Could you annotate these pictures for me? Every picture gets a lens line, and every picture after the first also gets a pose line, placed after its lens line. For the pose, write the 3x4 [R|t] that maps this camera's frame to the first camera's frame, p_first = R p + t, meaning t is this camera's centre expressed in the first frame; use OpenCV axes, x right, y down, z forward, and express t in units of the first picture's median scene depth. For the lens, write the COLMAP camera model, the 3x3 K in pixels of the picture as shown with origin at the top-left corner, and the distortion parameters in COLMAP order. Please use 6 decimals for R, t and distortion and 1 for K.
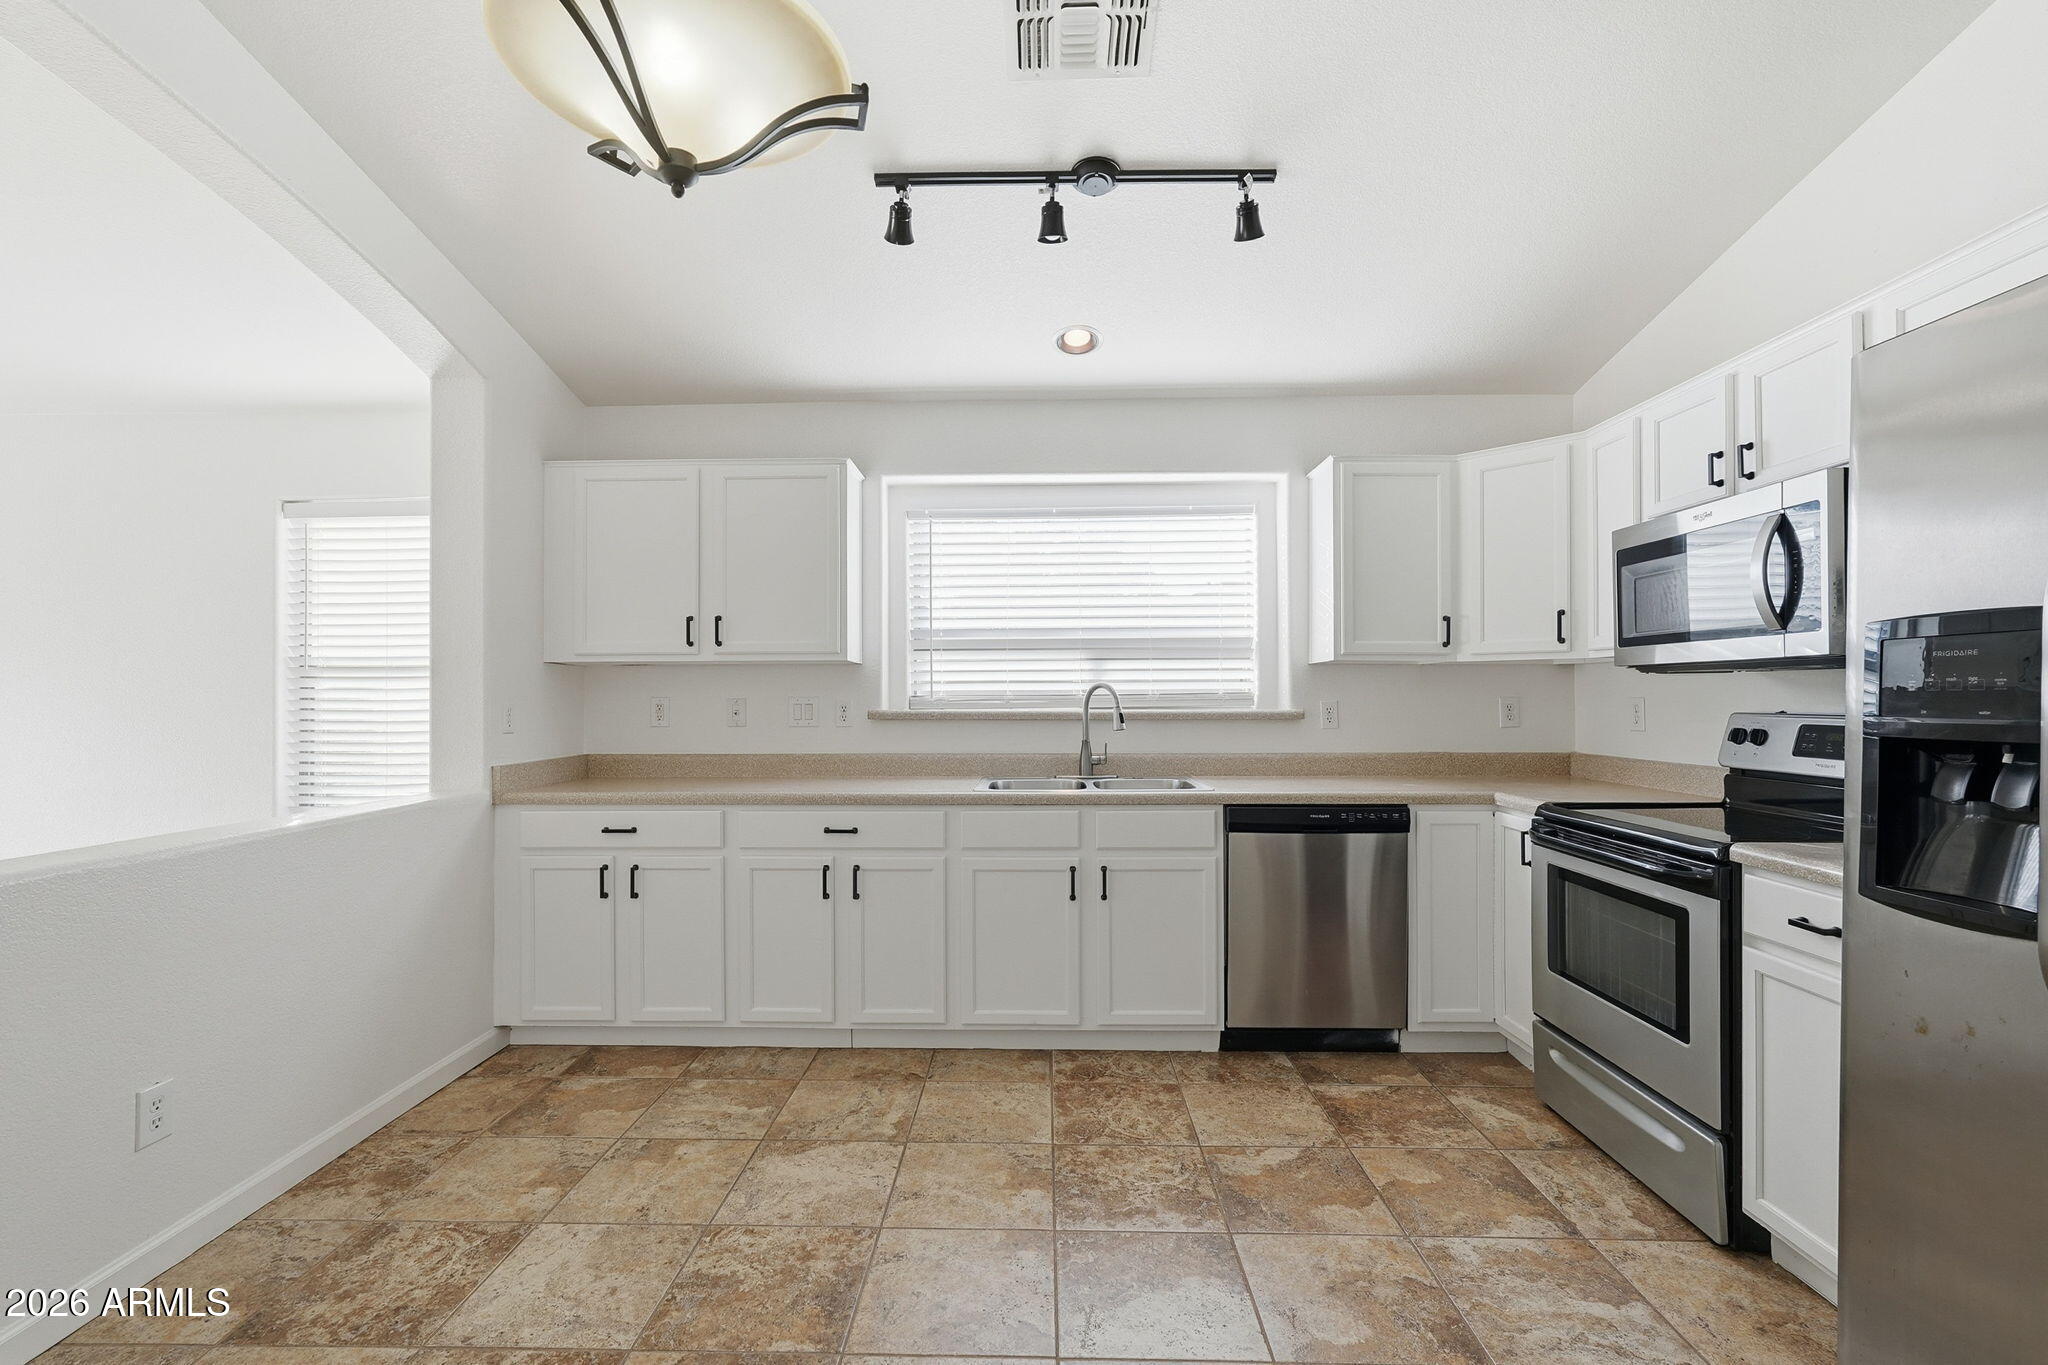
lens RADIAL K [[913.9, 0, 1017.5], [0, 913.9, 690.5], [0, 0, 1]] dist [-0.011939, 0.008663]
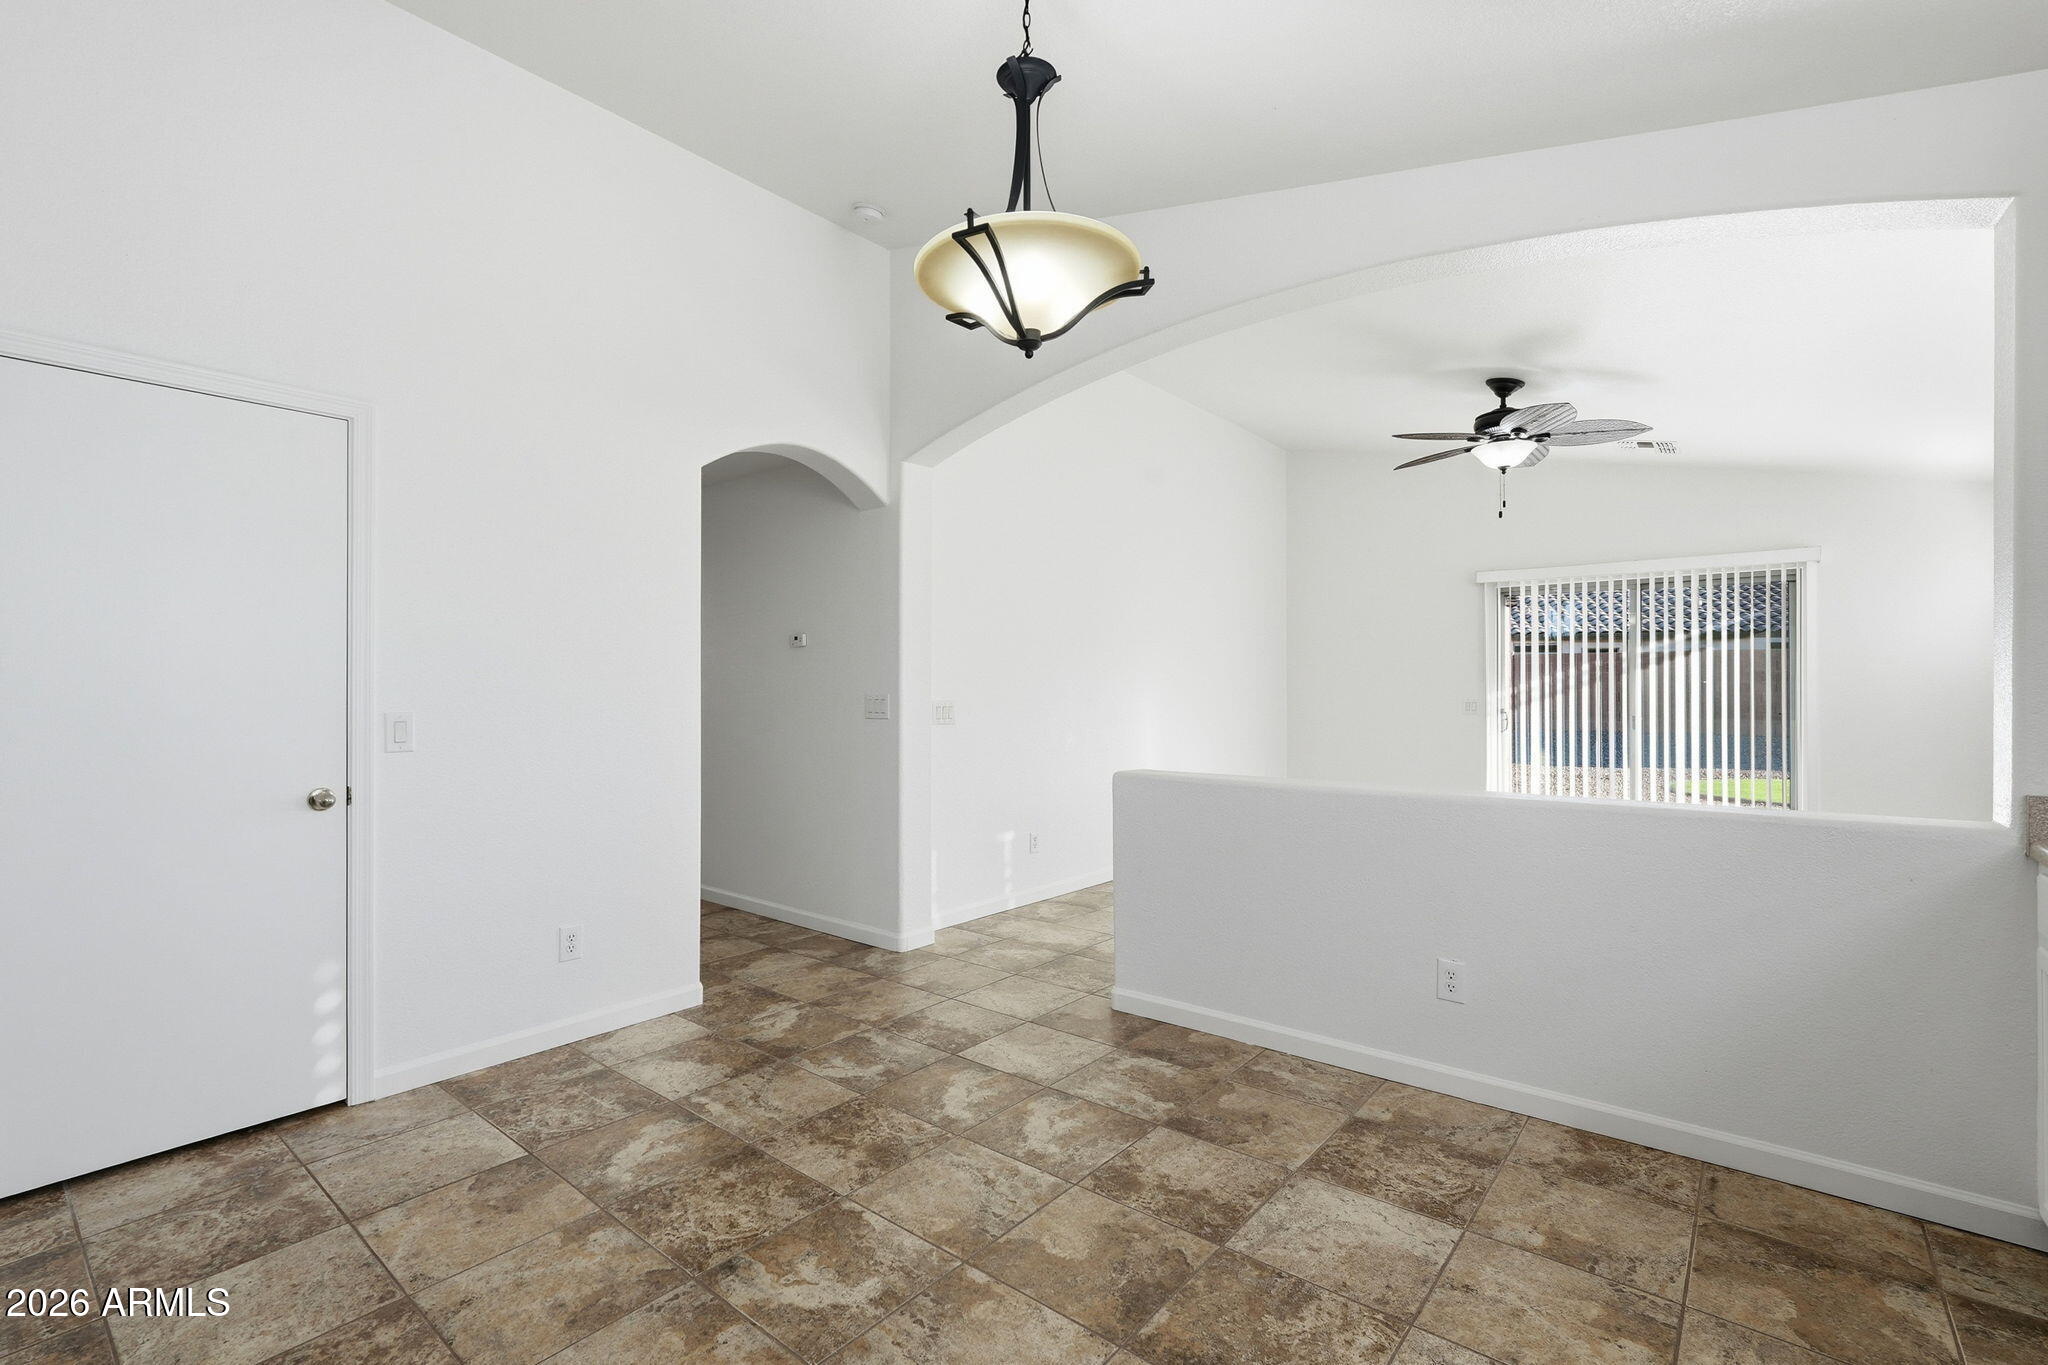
lens RADIAL K [[913.9, 0, 1017.5], [0, 913.9, 690.5], [0, 0, 1]] dist [-0.011939, 0.008663]
pose [[-0.619038, 0.005192, -0.785344, 0.402861], [0.008602, 0.999963, -0.000170, 0.005298], [0.785314, -0.006861, -0.619060, 0.938161]]
